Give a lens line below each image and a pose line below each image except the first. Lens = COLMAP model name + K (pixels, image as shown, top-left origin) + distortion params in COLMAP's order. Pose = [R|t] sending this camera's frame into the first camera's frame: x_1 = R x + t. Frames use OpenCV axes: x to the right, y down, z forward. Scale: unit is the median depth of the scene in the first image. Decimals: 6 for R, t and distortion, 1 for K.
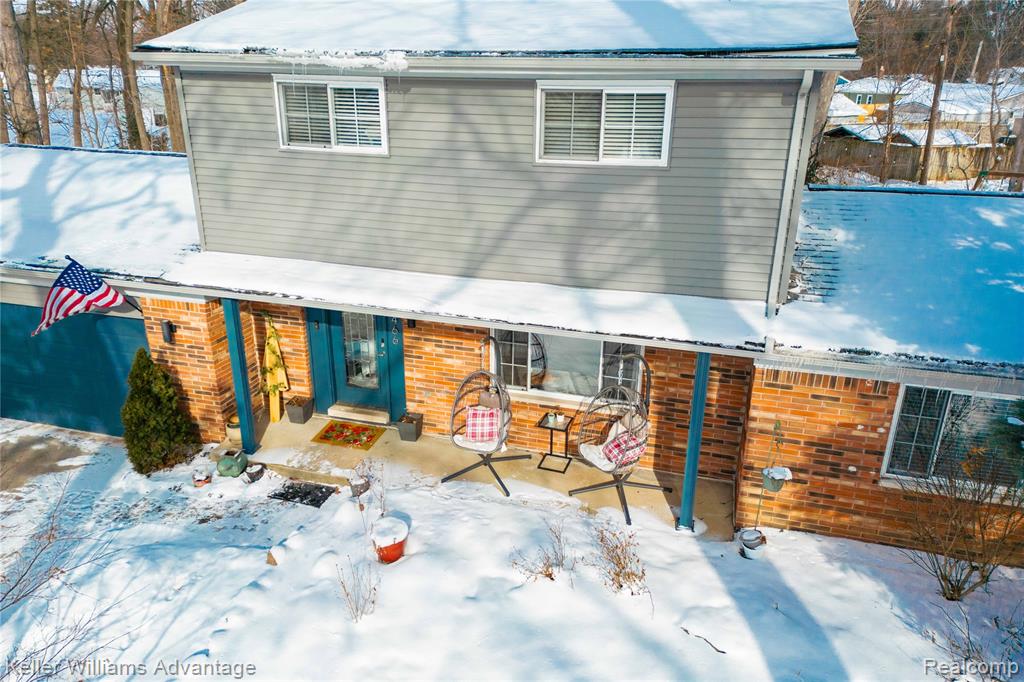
lens RADIAL K [[666.8, 0, 512.0], [0, 666.8, 341.0], [0, 0, 1]] dist [0.028792, -0.001073]
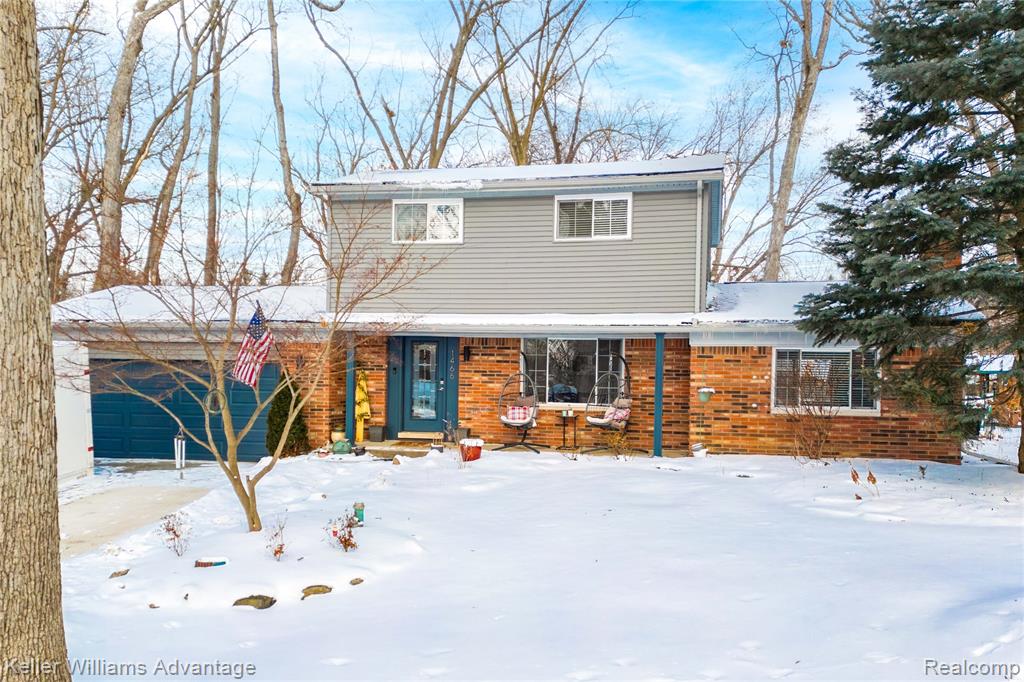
lens RADIAL K [[666.8, 0, 512.0], [0, 666.8, 341.0], [0, 0, 1]] dist [0.028792, -0.001073]
pose [[0.999360, 0.006494, 0.035166, -0.136289], [0.004803, 0.950083, -0.311959, 0.527587], [-0.035436, 0.311928, 0.949445, -0.554333]]
